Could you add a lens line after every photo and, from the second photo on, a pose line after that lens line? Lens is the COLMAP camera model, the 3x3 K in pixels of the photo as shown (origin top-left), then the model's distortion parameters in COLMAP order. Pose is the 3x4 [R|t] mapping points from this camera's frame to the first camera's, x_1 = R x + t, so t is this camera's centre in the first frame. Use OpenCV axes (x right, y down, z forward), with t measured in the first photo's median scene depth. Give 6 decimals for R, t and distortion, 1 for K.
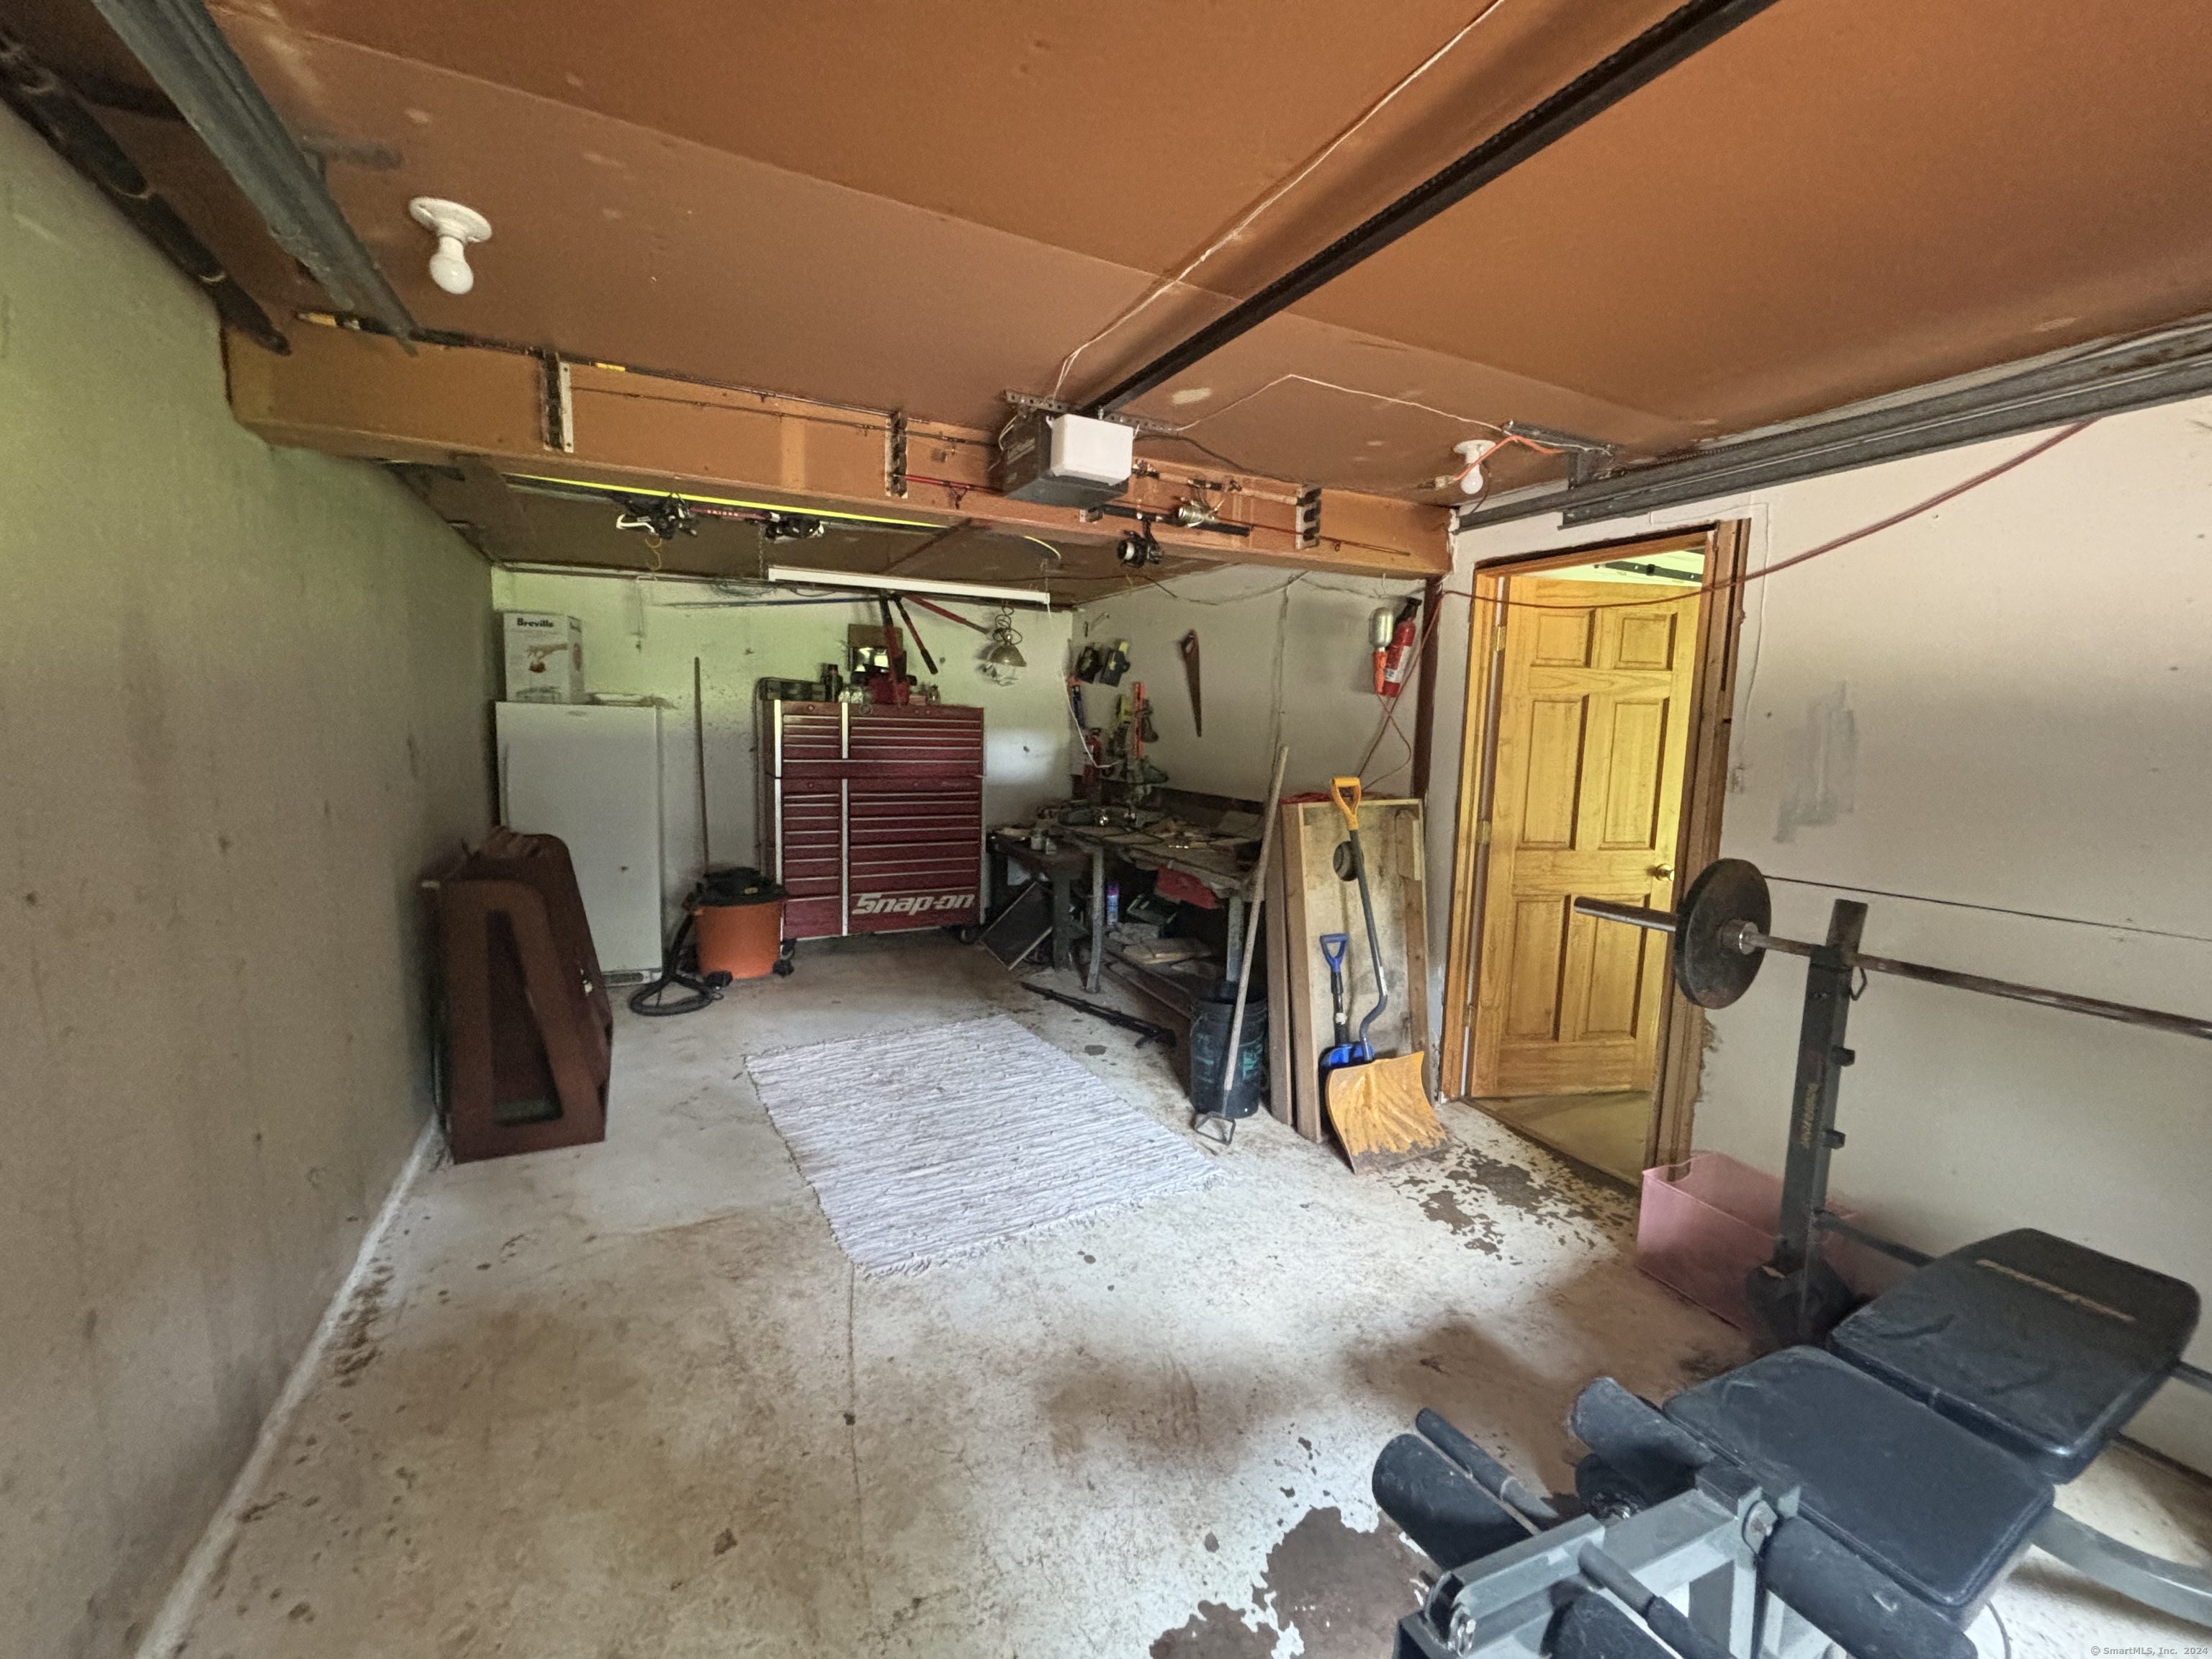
lens RADIAL K [[888.6, 0, 1106.4], [0, 888.6, 821.6], [0, 0, 1]] dist [0.000873, -0.000209]
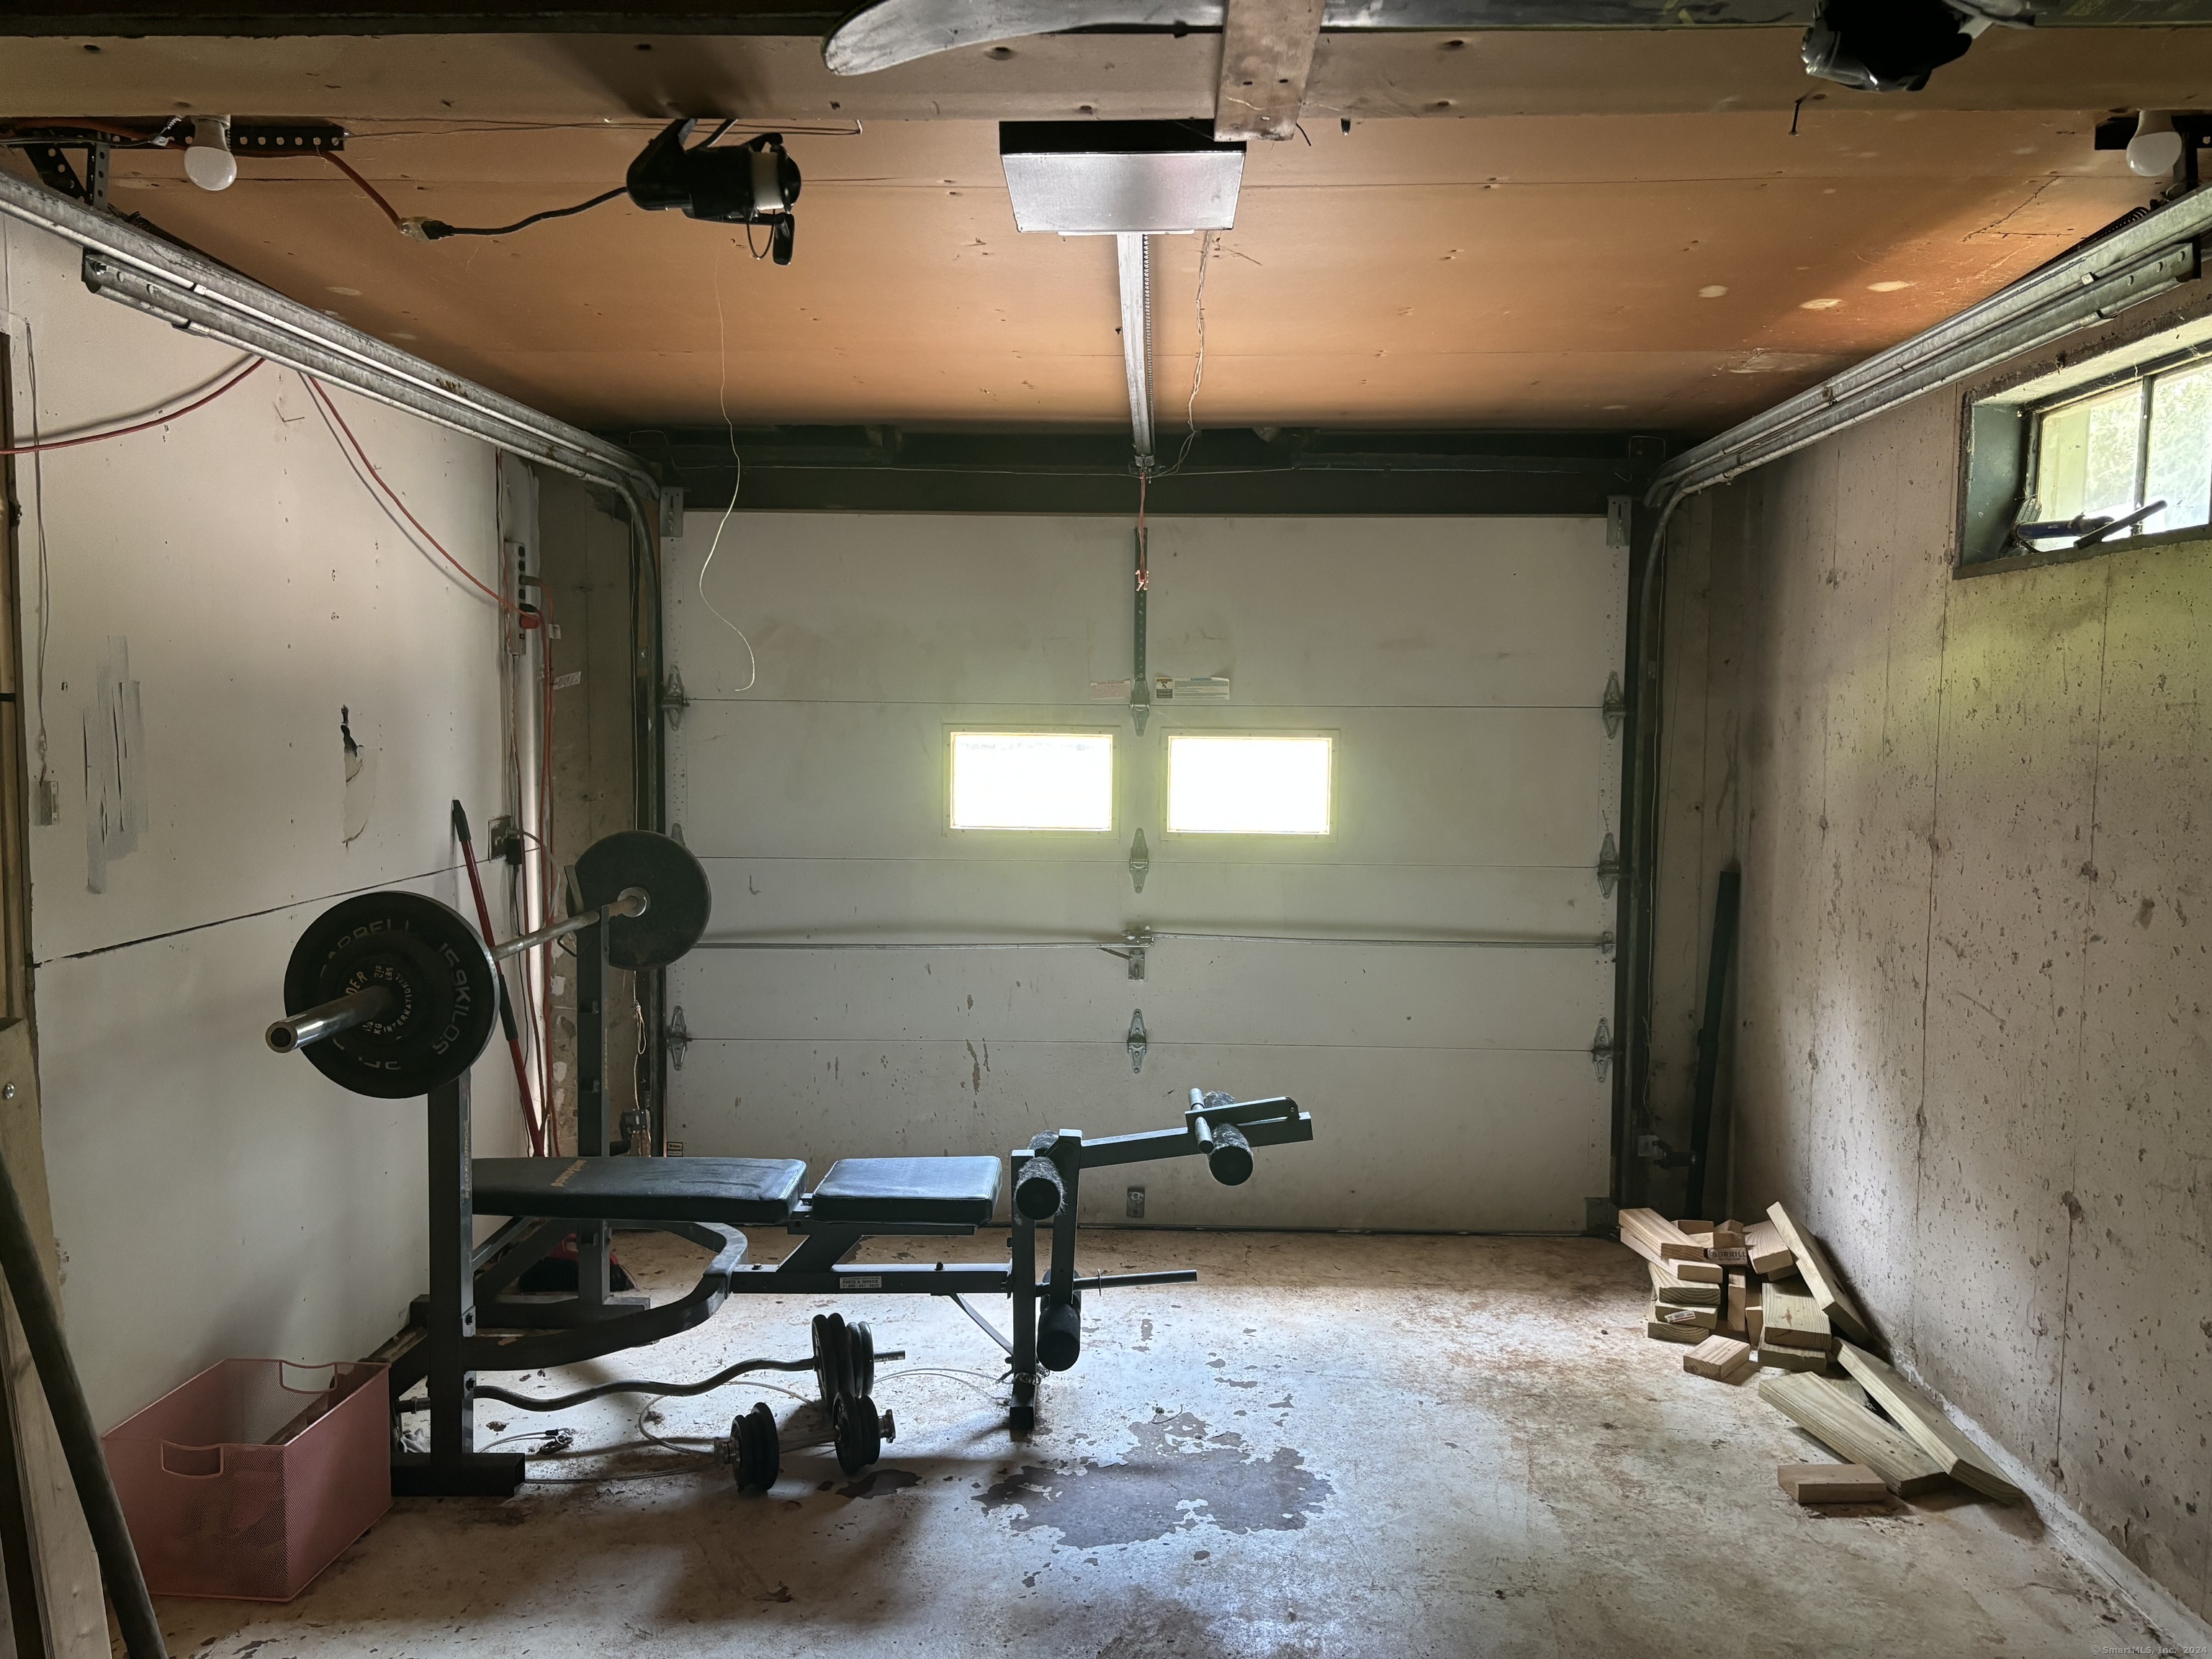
lens RADIAL K [[1668.1, 0, 1106.0], [0, 1668.1, 829.5], [0, 0, 1]] dist [-0.027076, 0.058548]
pose [[-0.881724, -0.059087, 0.468051, -0.461135], [0.029106, 0.983422, 0.178979, -0.239673], [-0.470868, 0.171433, -0.865387, 1.912241]]
